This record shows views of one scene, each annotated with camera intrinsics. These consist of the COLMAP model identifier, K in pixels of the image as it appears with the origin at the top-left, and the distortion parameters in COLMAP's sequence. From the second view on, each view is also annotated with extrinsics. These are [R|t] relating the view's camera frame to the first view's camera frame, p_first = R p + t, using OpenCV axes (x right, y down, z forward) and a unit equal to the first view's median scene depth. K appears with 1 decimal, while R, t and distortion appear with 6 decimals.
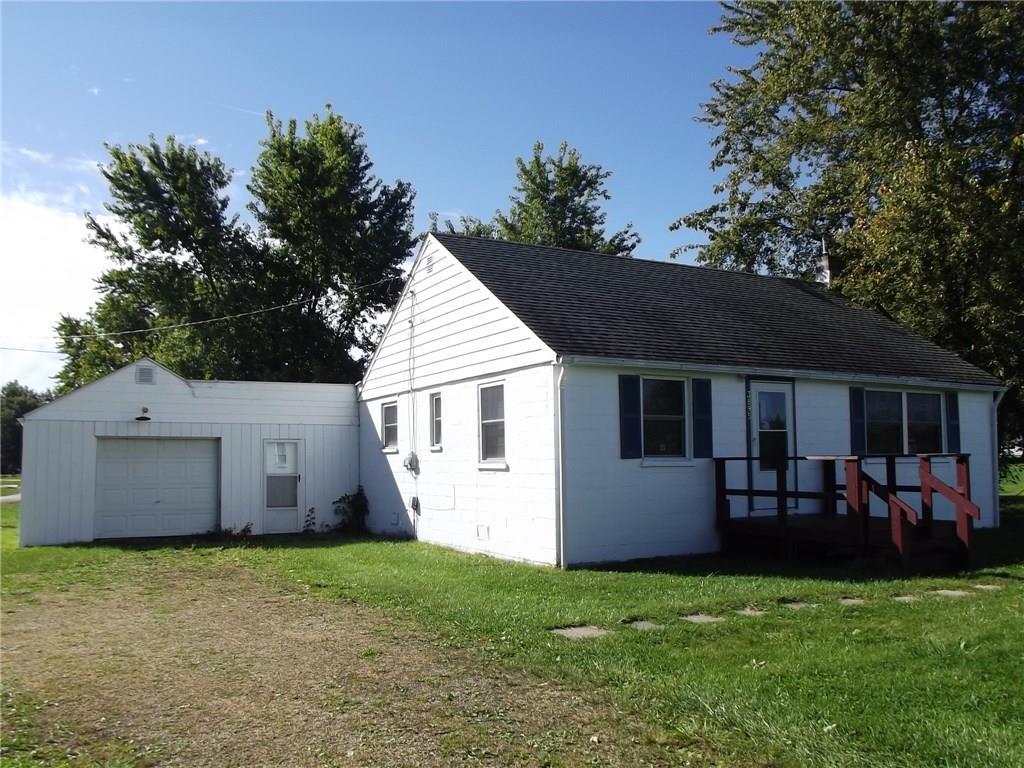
lens RADIAL K [[858.8, 0, 512.0], [0, 858.8, 384.0], [0, 0, 1]] dist [-0.004806, 0.003609]
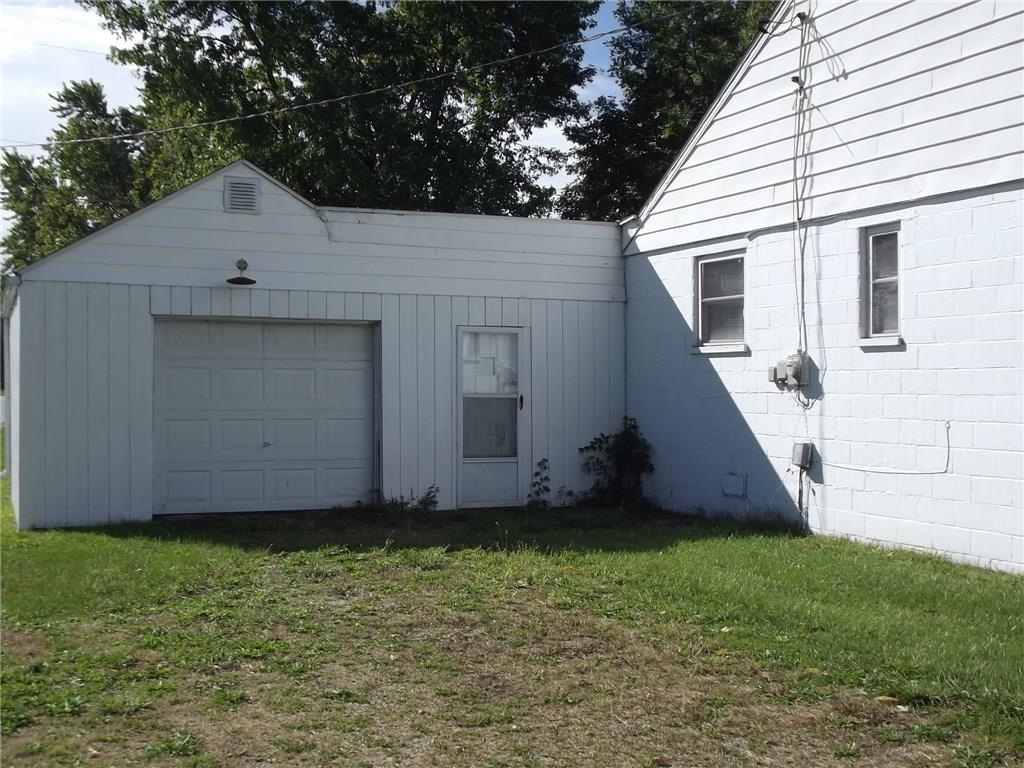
lens RADIAL K [[1205.3, 0, 511.9], [0, 1205.3, 369.5], [0, 0, 1]] dist [-0.049563, 0.009055]
pose [[0.997682, 0.010453, -0.067246, -0.208209], [-0.004994, 0.996714, 0.080844, 0.031897], [0.067870, -0.080321, 0.994456, 0.283608]]
